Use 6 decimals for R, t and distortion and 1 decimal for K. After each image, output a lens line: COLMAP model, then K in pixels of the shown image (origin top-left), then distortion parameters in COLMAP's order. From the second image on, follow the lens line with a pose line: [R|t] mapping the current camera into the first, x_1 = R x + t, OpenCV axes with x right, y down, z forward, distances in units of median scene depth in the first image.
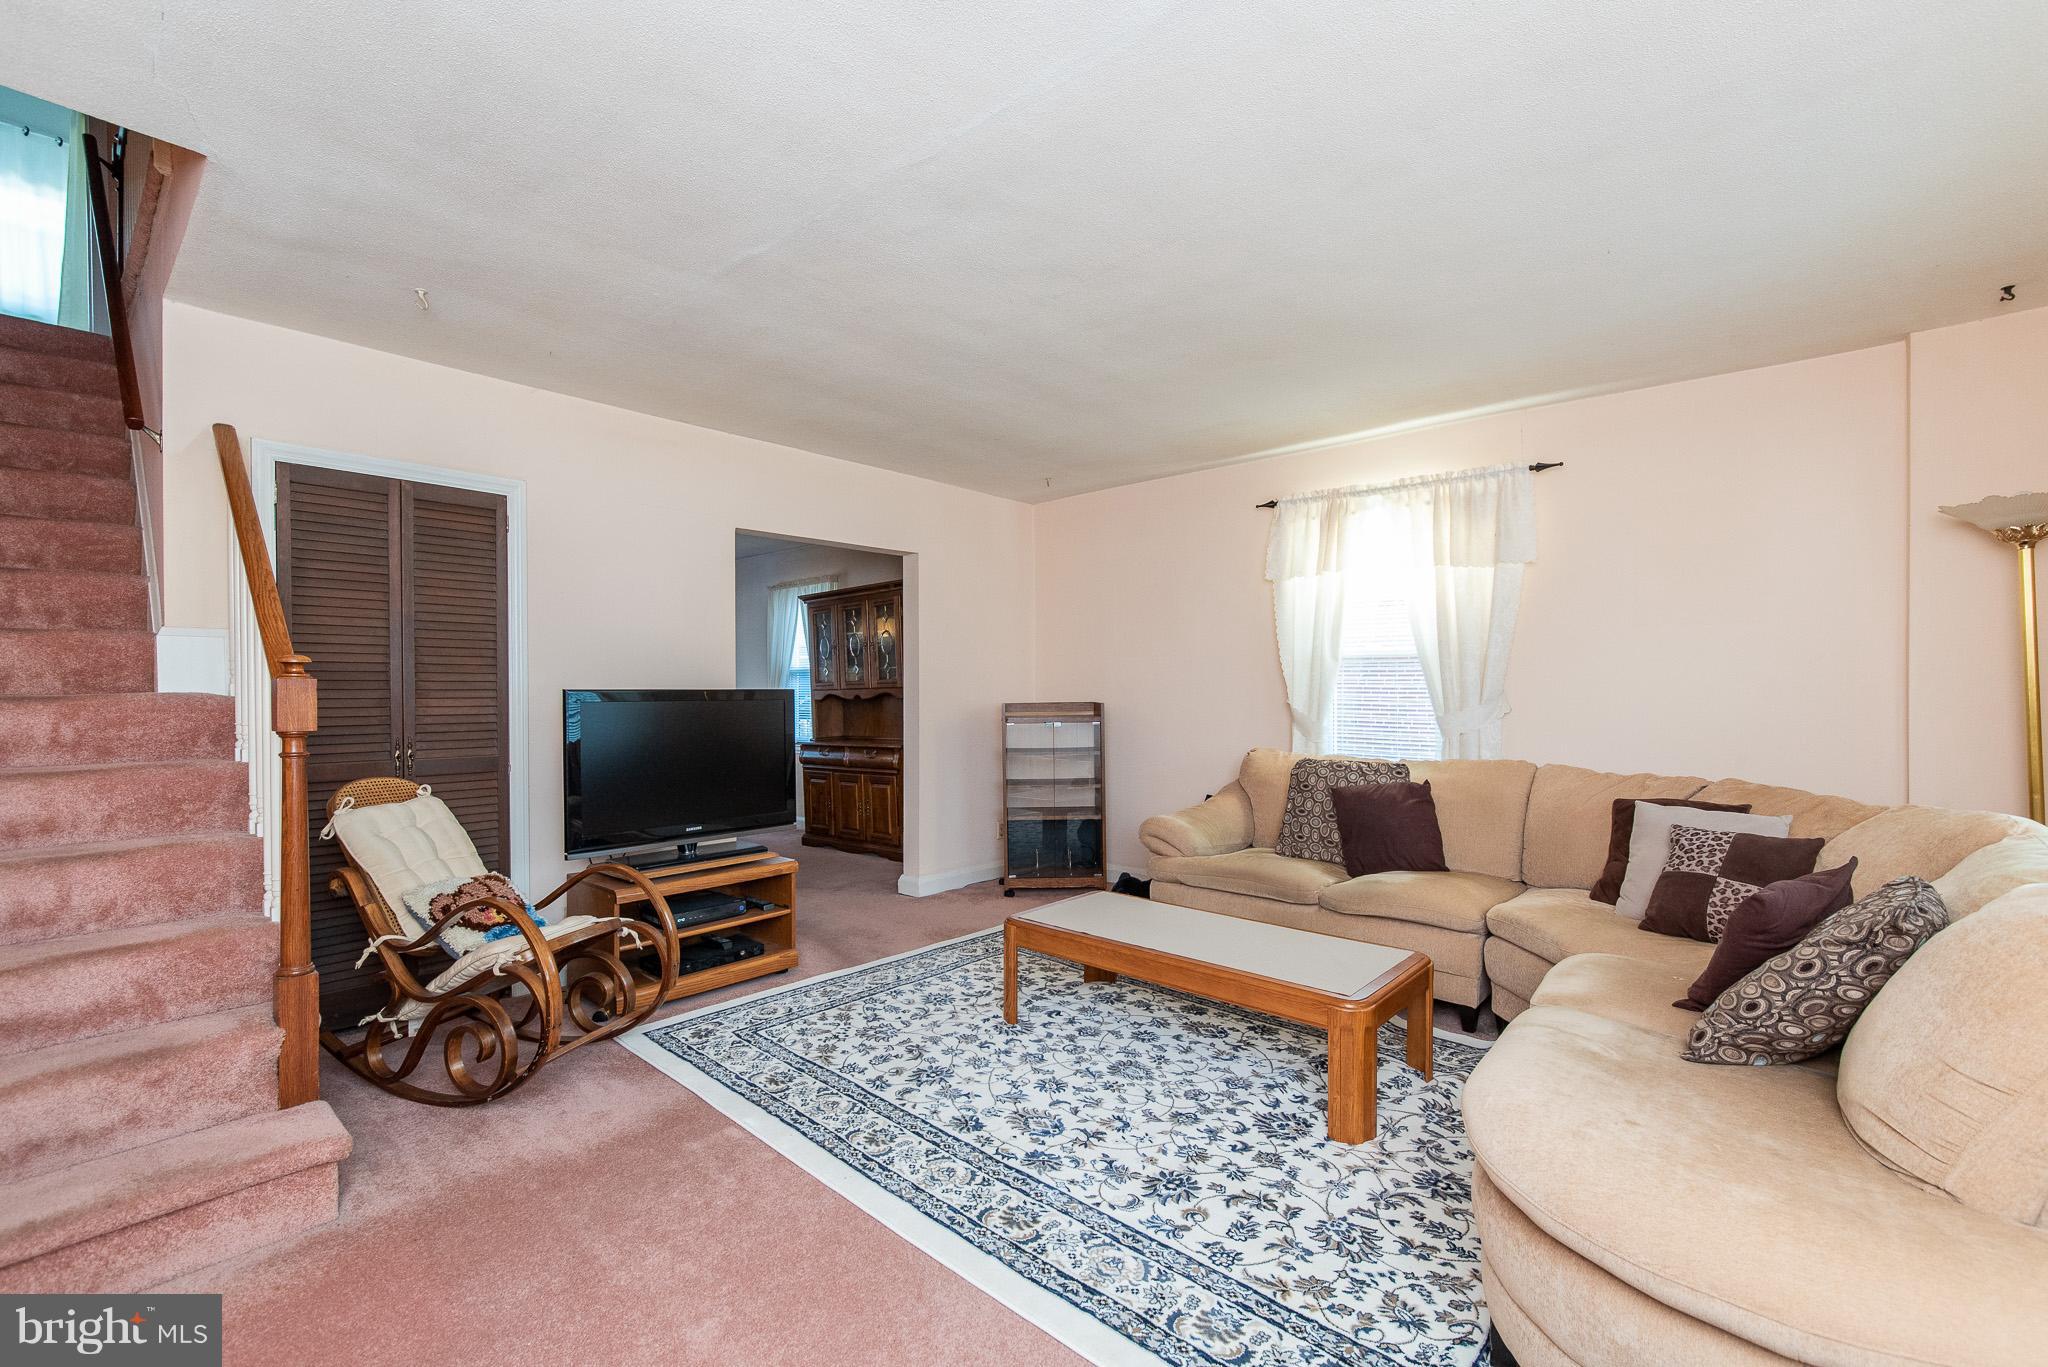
lens RADIAL K [[870.0, 0, 1025.1], [0, 870.0, 693.4], [0, 0, 1]] dist [-0.006419, 0.001043]
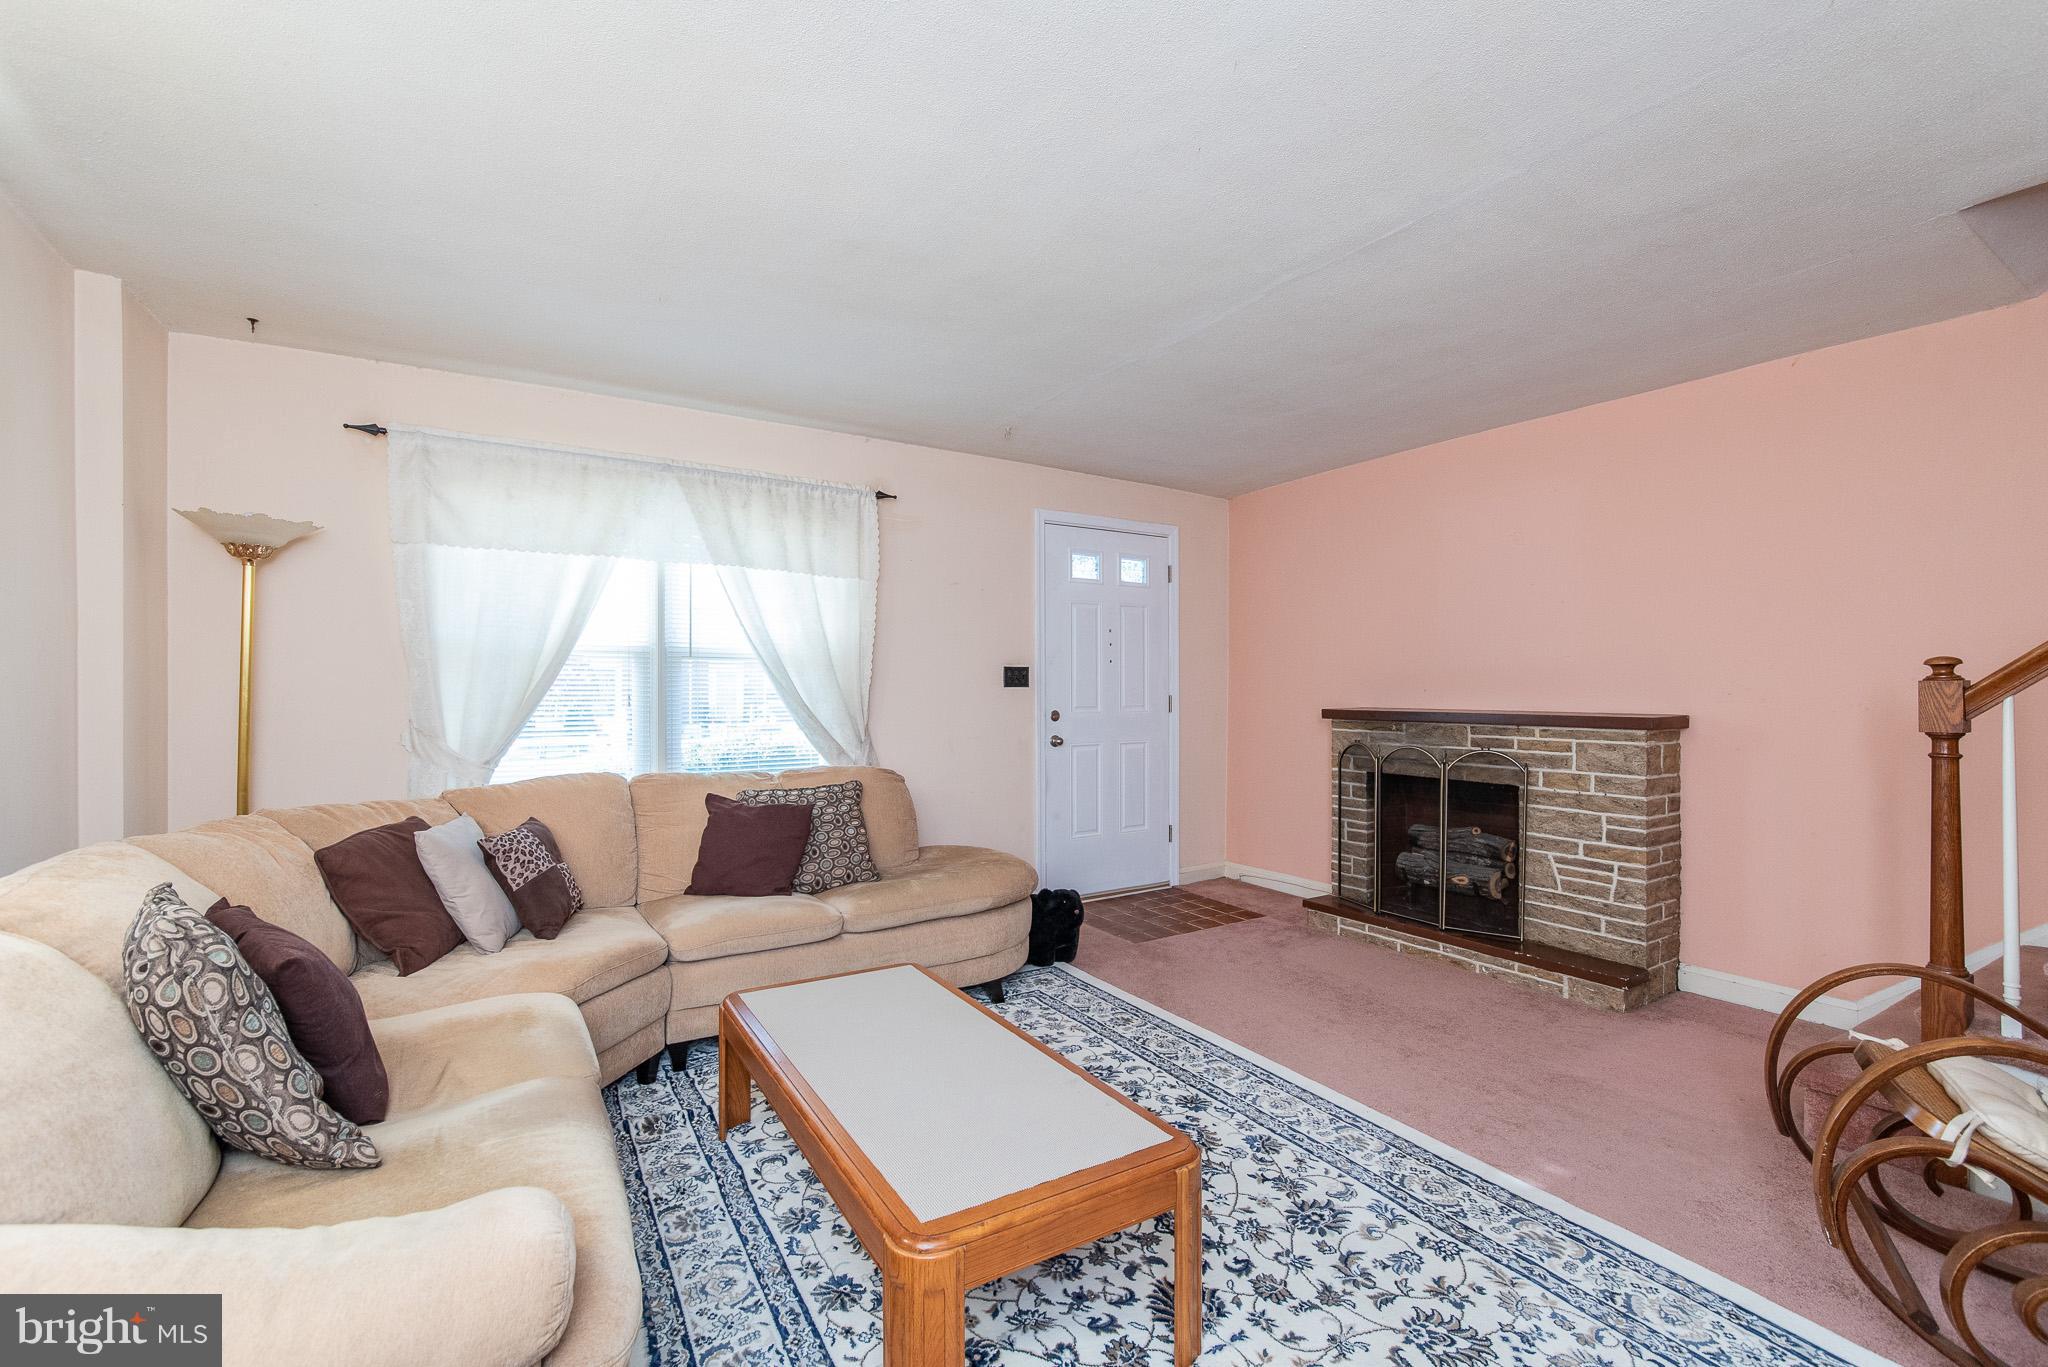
lens RADIAL K [[870.0, 0, 1019.7], [0, 870.0, 681.4], [0, 0, 1]] dist [-0.006419, 0.001043]
pose [[-0.953909, 0.004879, 0.300055, -0.089950], [0.004207, 0.999987, -0.002884, -0.015076], [-0.300065, -0.001488, -0.953917, 1.777480]]
